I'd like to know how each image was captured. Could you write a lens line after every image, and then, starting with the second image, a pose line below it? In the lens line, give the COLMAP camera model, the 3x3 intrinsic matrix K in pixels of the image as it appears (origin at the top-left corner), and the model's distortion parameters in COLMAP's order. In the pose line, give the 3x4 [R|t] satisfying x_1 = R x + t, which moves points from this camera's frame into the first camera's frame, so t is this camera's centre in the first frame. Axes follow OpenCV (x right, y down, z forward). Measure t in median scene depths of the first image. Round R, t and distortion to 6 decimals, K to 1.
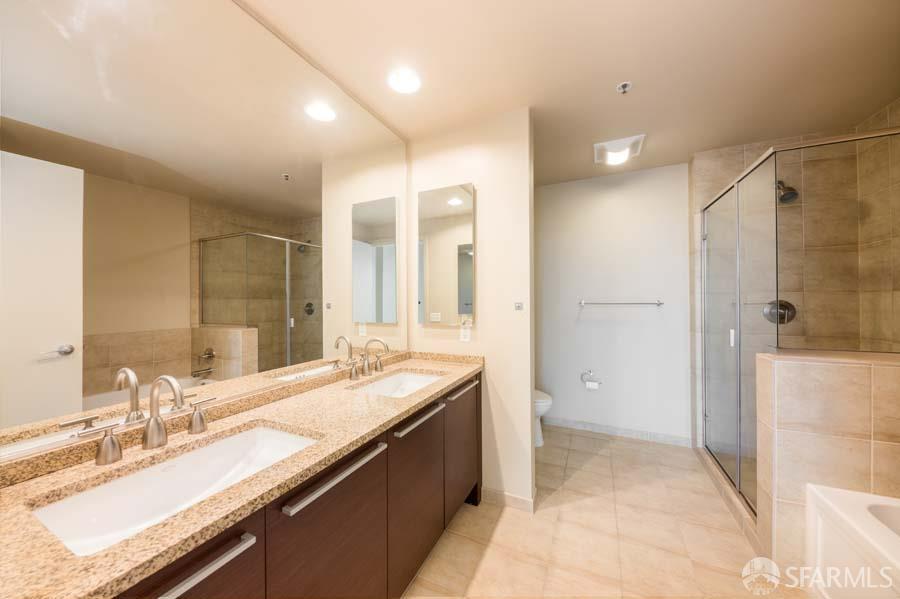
lens RADIAL K [[314.0, 0, 450.1], [0, 314.0, 298.9], [0, 0, 1]] dist [0.007790, -0.004633]
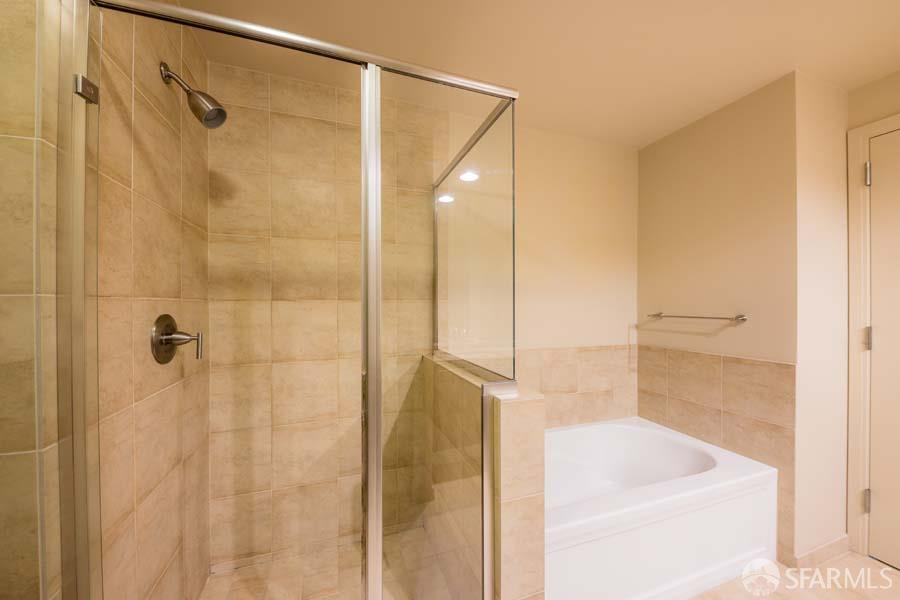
lens RADIAL K [[314.0, 0, 447.5], [0, 314.0, 306.2], [0, 0, 1]] dist [0.007790, -0.004633]
pose [[-0.692138, 0.011384, 0.721675, 0.455055], [0.009999, 0.999931, -0.006184, -0.000787], [-0.721696, 0.002936, -0.692204, 1.150846]]
